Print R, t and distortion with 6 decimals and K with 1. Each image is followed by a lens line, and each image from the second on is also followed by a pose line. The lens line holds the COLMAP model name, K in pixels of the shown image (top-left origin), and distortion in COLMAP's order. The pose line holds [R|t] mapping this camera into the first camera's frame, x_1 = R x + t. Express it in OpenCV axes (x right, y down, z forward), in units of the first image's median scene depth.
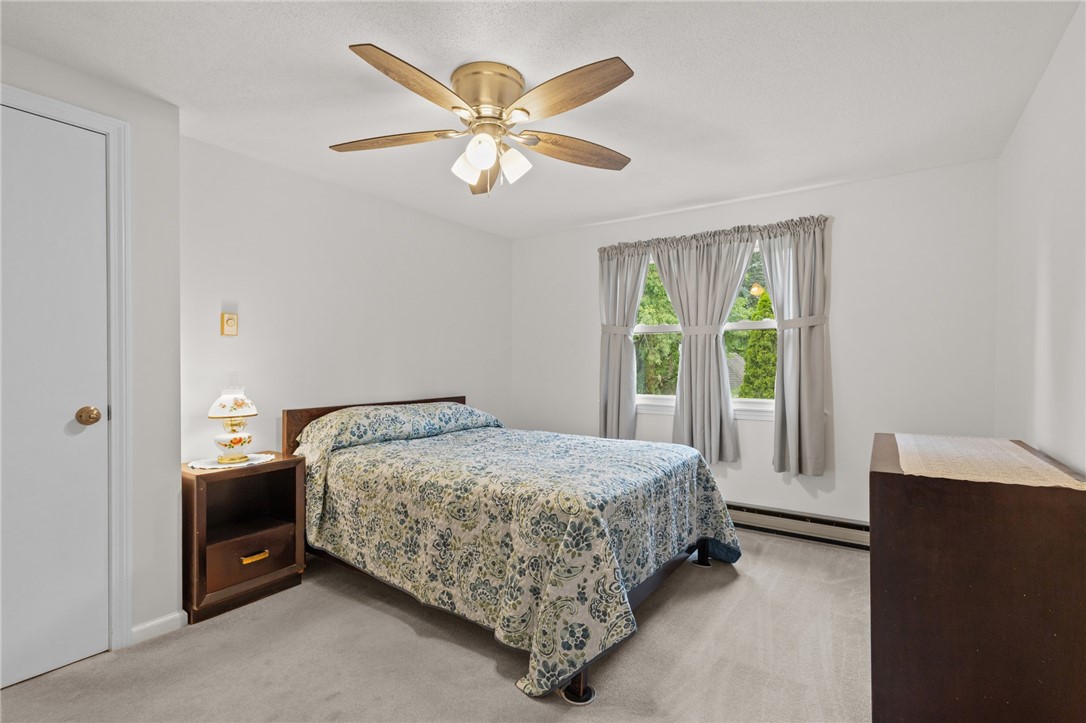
lens RADIAL K [[503.9, 0, 541.6], [0, 503.9, 356.0], [0, 0, 1]] dist [0.000305, -0.001195]
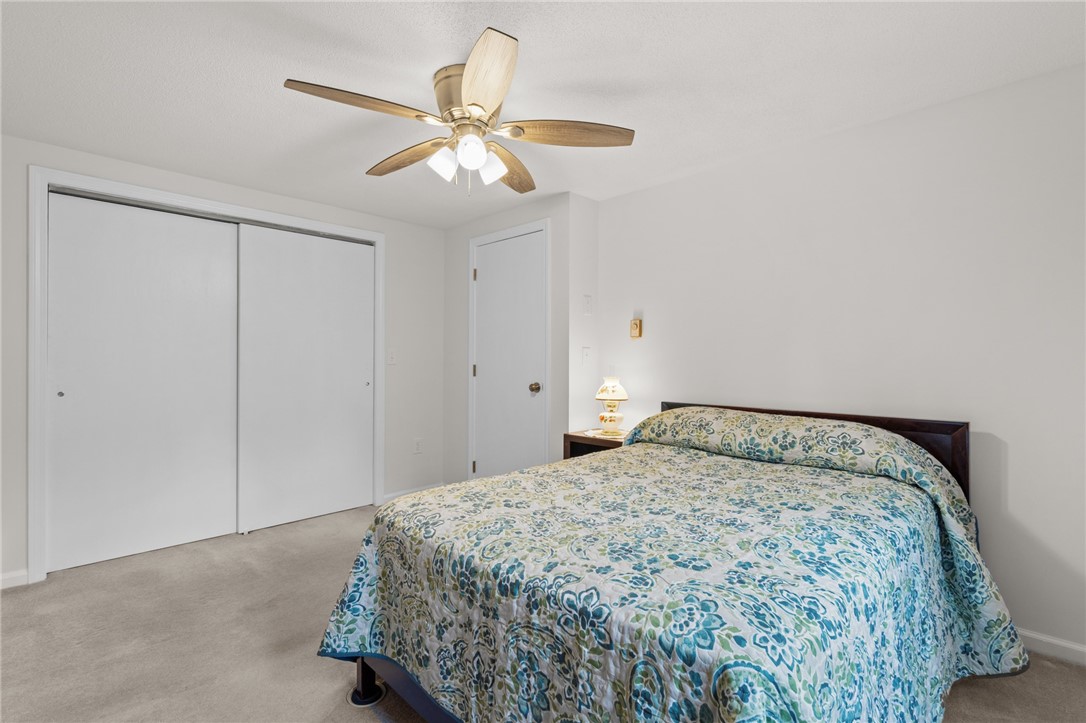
lens RADIAL K [[503.9, 0, 541.6], [0, 503.9, 356.0], [0, 0, 1]] dist [0.000305, -0.001195]
pose [[-0.175237, -0.005244, -0.984512, 0.582130], [0.010291, 0.999921, -0.007158, 0.012101], [0.984472, -0.011386, -0.175169, 0.874355]]
